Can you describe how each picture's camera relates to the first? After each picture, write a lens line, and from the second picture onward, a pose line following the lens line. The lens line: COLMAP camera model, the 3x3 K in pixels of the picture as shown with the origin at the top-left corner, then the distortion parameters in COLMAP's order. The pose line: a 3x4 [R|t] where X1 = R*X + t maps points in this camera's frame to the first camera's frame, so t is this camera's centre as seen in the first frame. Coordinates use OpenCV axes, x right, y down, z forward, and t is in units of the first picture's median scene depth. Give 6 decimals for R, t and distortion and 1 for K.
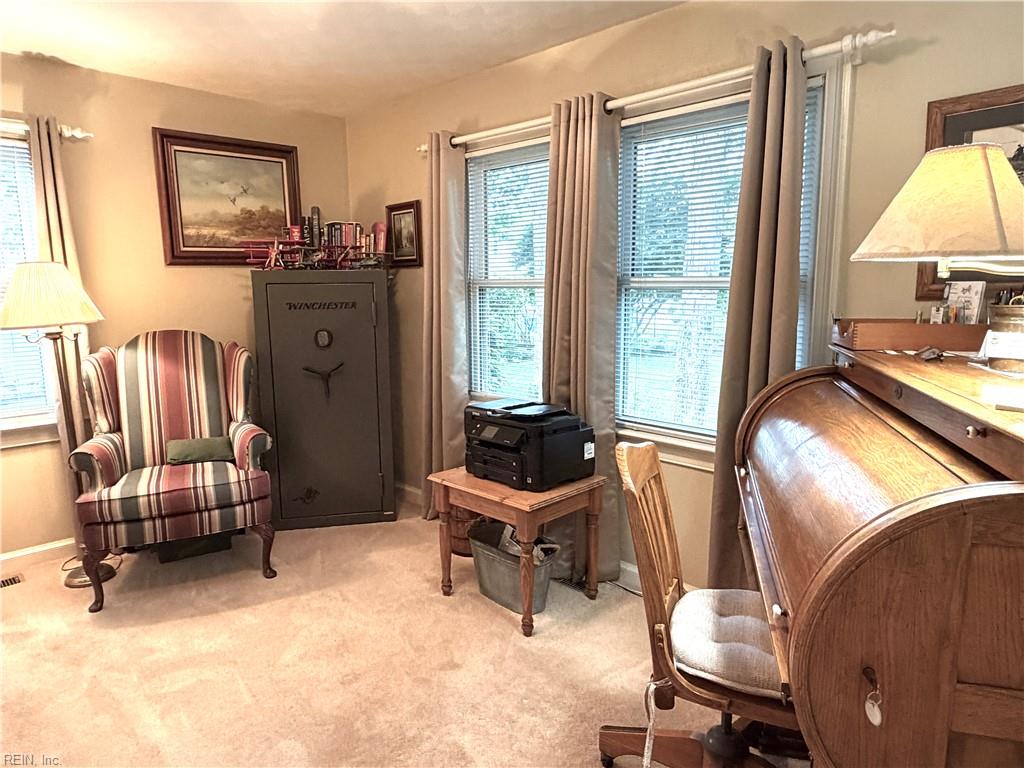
lens RADIAL K [[657.5, 0, 512.0], [0, 657.5, 387.7], [0, 0, 1]] dist [-0.001532, 0.001777]
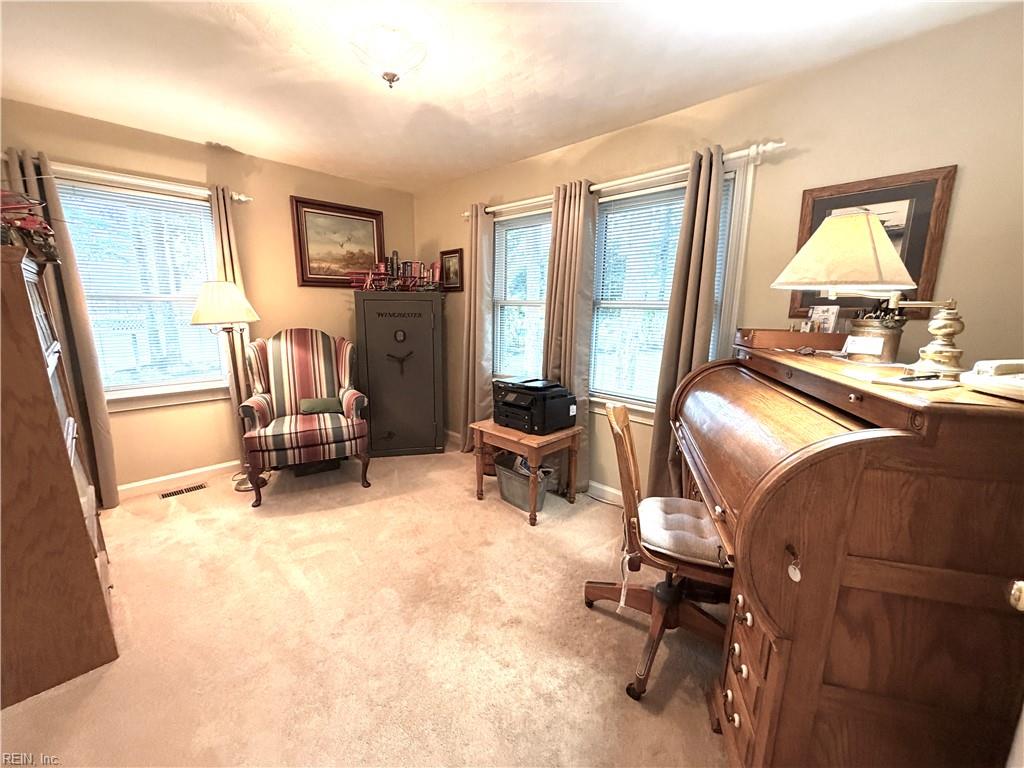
lens RADIAL K [[413.5, 0, 512.4], [0, 413.5, 386.7], [0, 0, 1]] dist [-0.000423, -0.000334]
pose [[0.999609, 0.019554, 0.019978, -0.048551], [-0.020218, 0.999230, 0.033632, 0.009017], [-0.019305, -0.034023, 0.999235, 0.012732]]
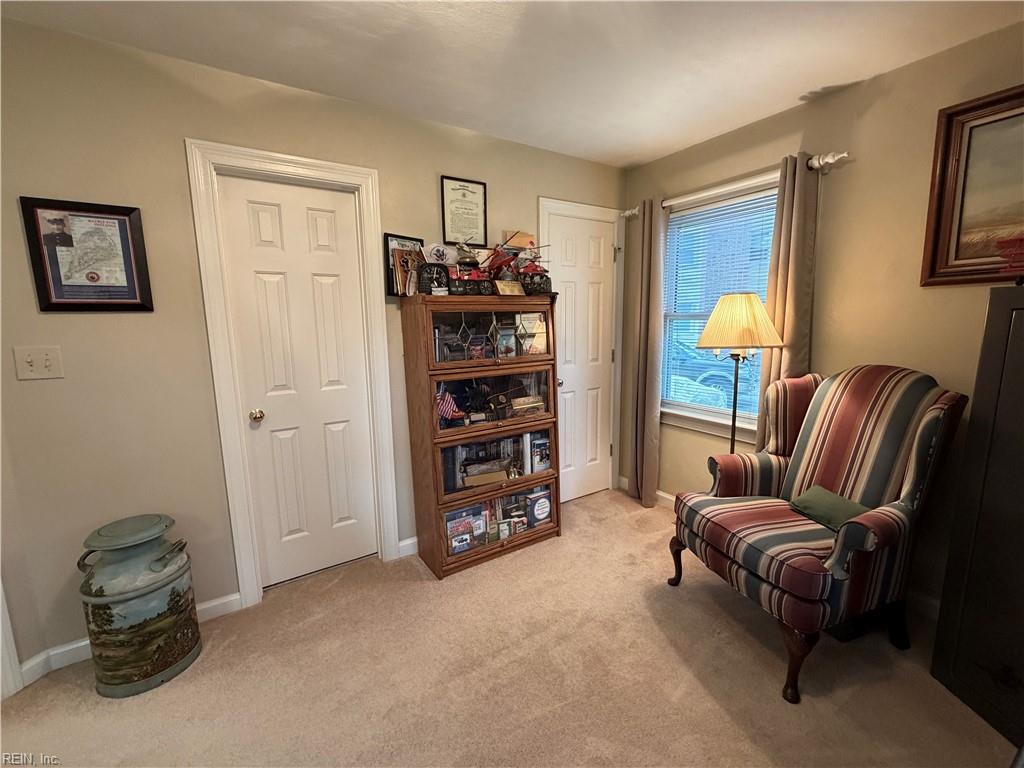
lens RADIAL K [[437.5, 0, 511.2], [0, 437.5, 382.8], [0, 0, 1]] dist [0.002980, -0.000443]
pose [[-0.208570, 0.158121, -0.965140, 0.147604], [-0.135163, 0.972714, 0.188571, -0.133111], [0.968622, 0.169781, -0.181507, 0.803301]]
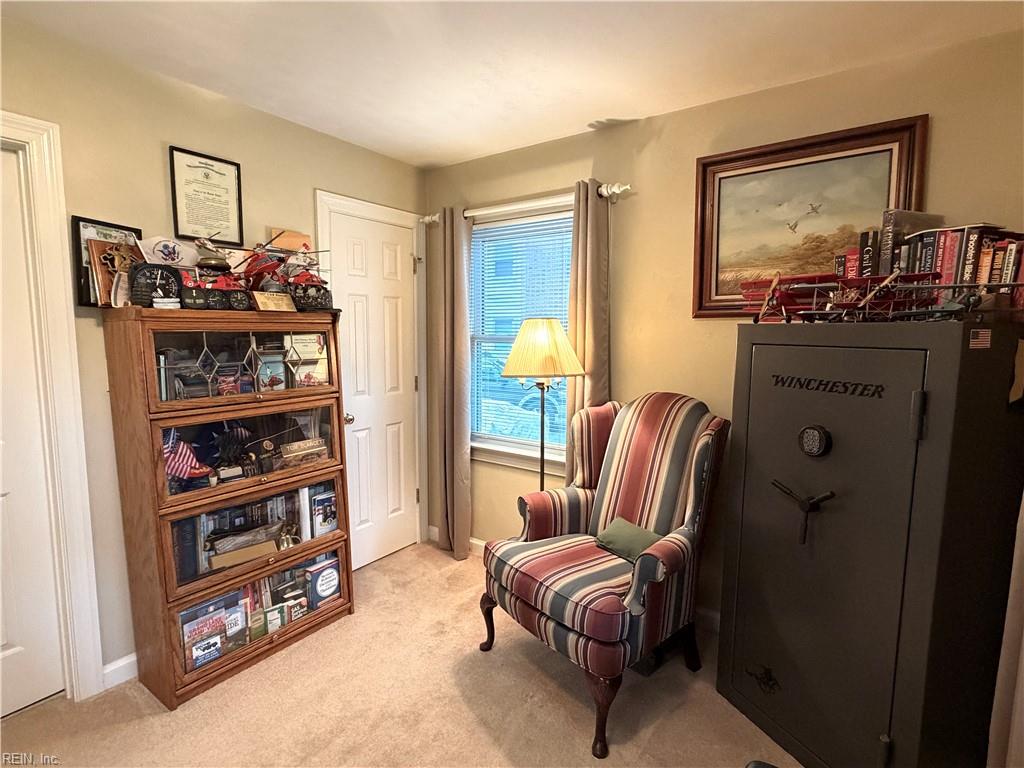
lens RADIAL K [[521.0, 0, 509.7], [0, 521.0, 384.3], [0, 0, 1]] dist [0.000867, 0.000268]
pose [[0.166105, 0.113281, -0.979580, 0.139063], [-0.160184, 0.983286, 0.086547, -0.154564], [0.973011, 0.142537, 0.181474, 0.835593]]
